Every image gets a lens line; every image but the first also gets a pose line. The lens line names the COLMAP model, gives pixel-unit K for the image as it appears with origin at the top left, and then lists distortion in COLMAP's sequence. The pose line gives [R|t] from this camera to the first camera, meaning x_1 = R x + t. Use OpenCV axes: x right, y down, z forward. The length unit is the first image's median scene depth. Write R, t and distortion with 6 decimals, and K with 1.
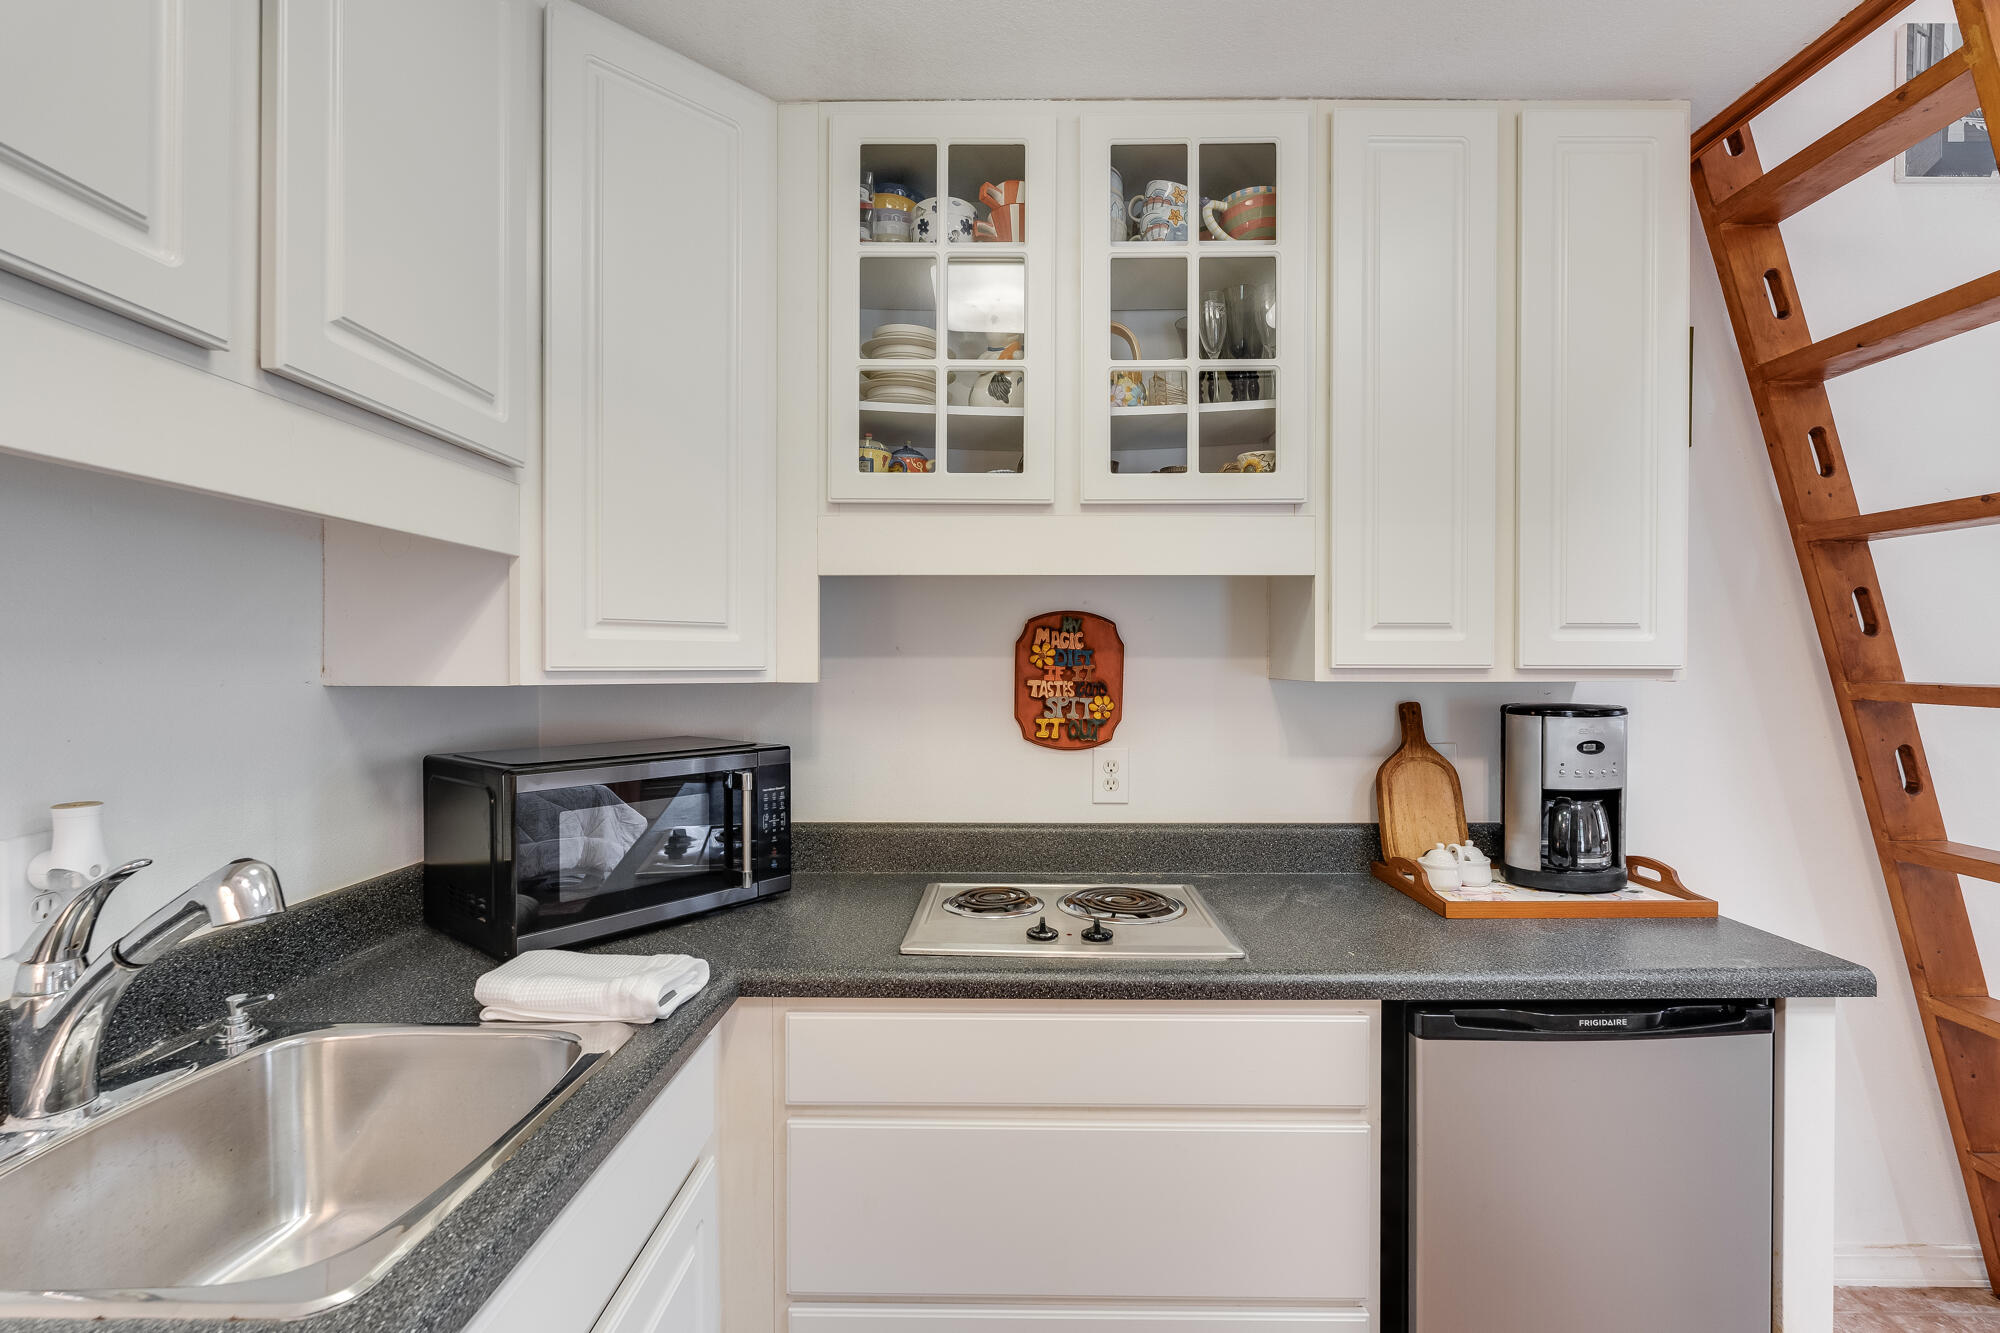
lens RADIAL K [[881.9, 0, 1009.9], [0, 881.9, 666.3], [0, 0, 1]] dist [0.003120, 0.000455]
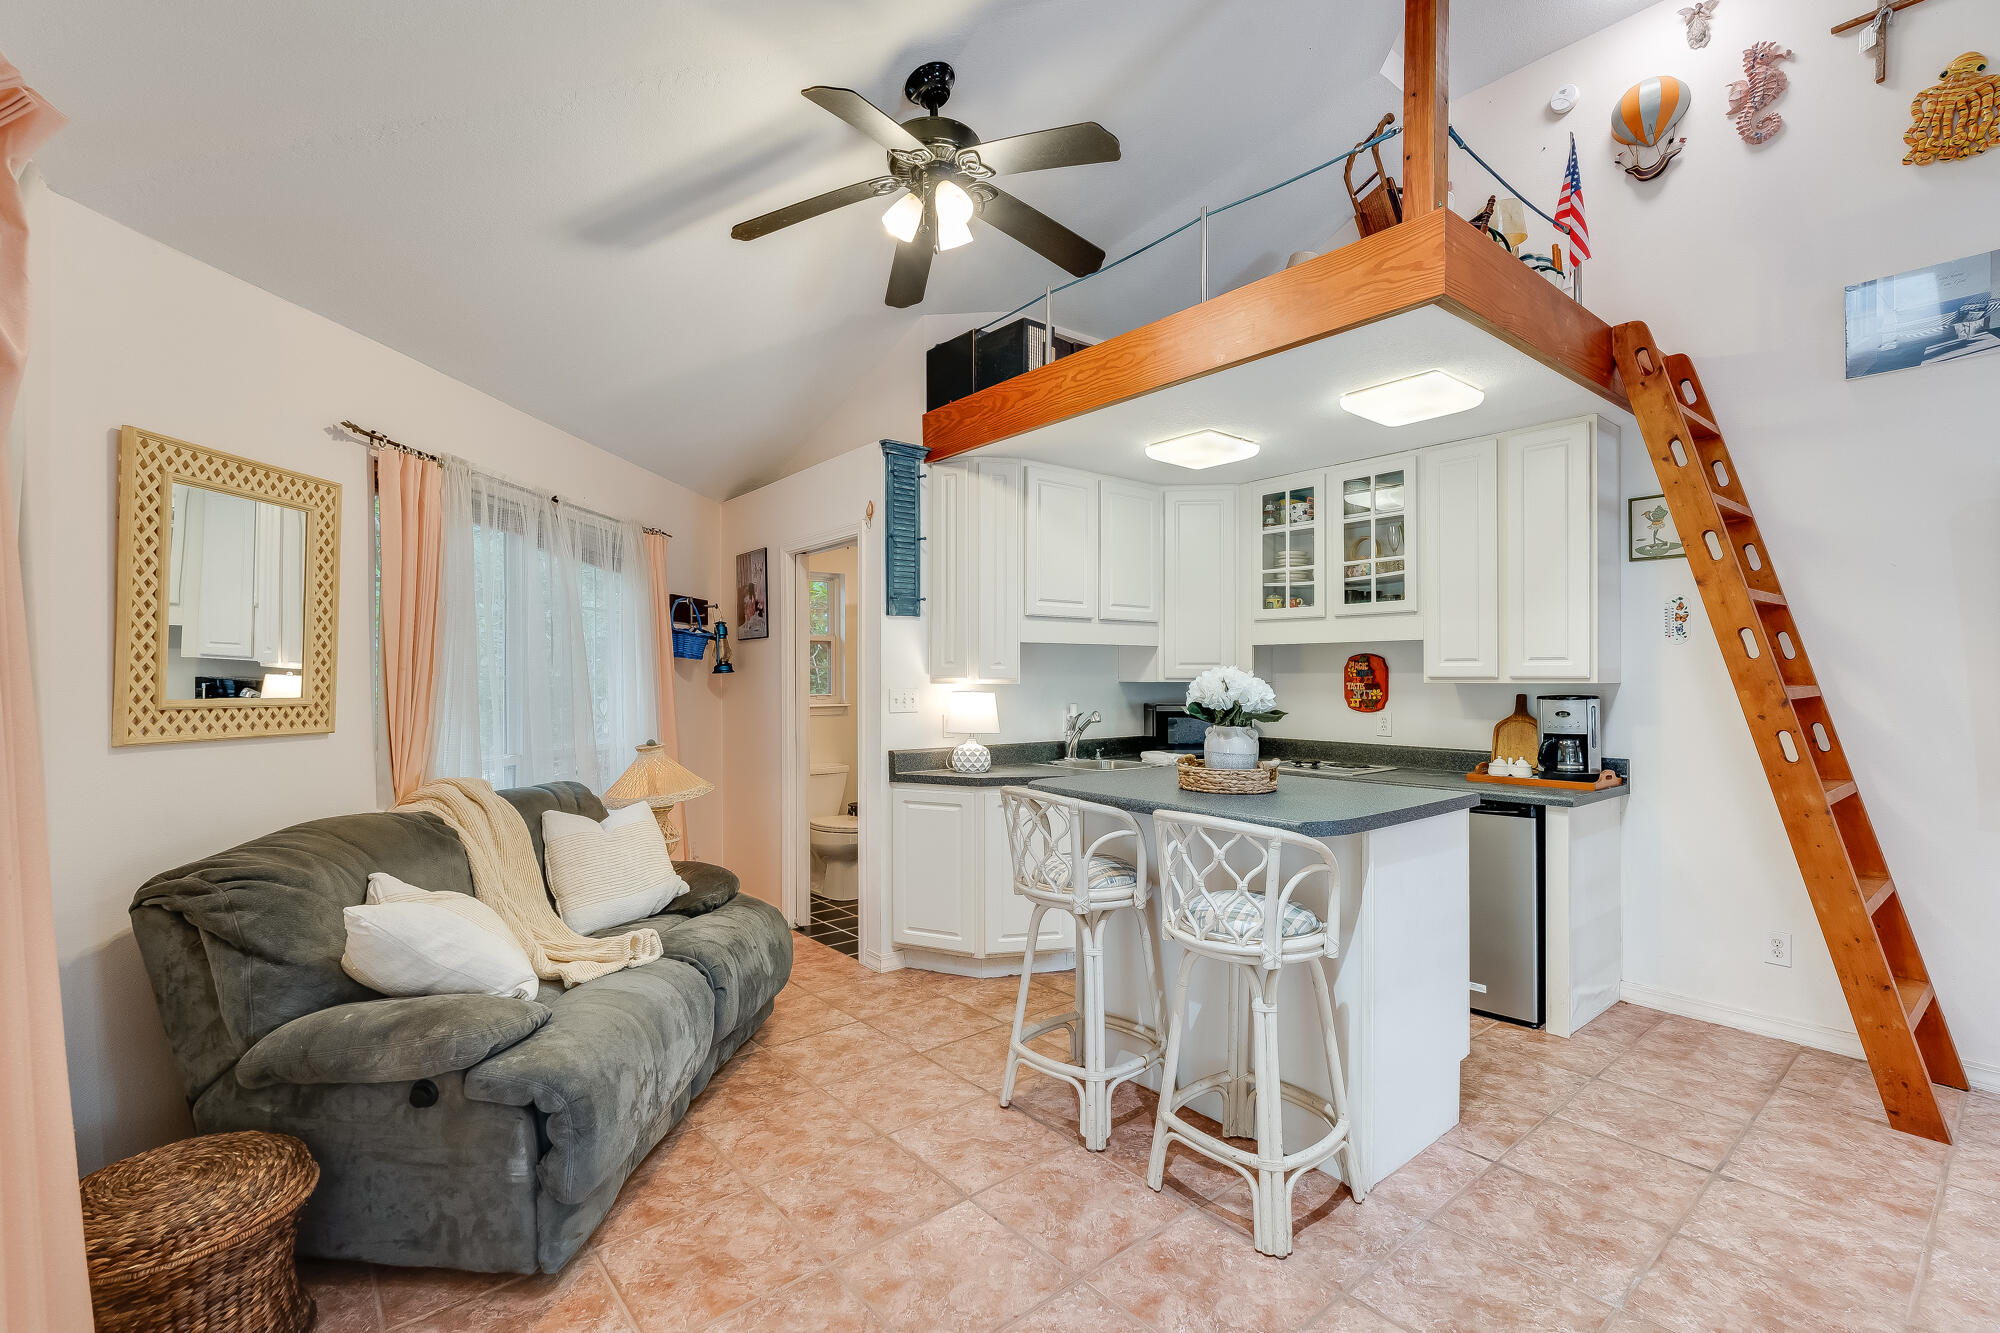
lens RADIAL K [[881.9, 0, 1006.6], [0, 881.9, 669.6], [0, 0, 1]] dist [0.003120, 0.000455]
pose [[0.634009, -0.010066, -0.773260, 1.483670], [-0.003335, 0.999870, -0.015750, 0.024165], [0.773319, 0.012565, 0.633893, -1.427101]]
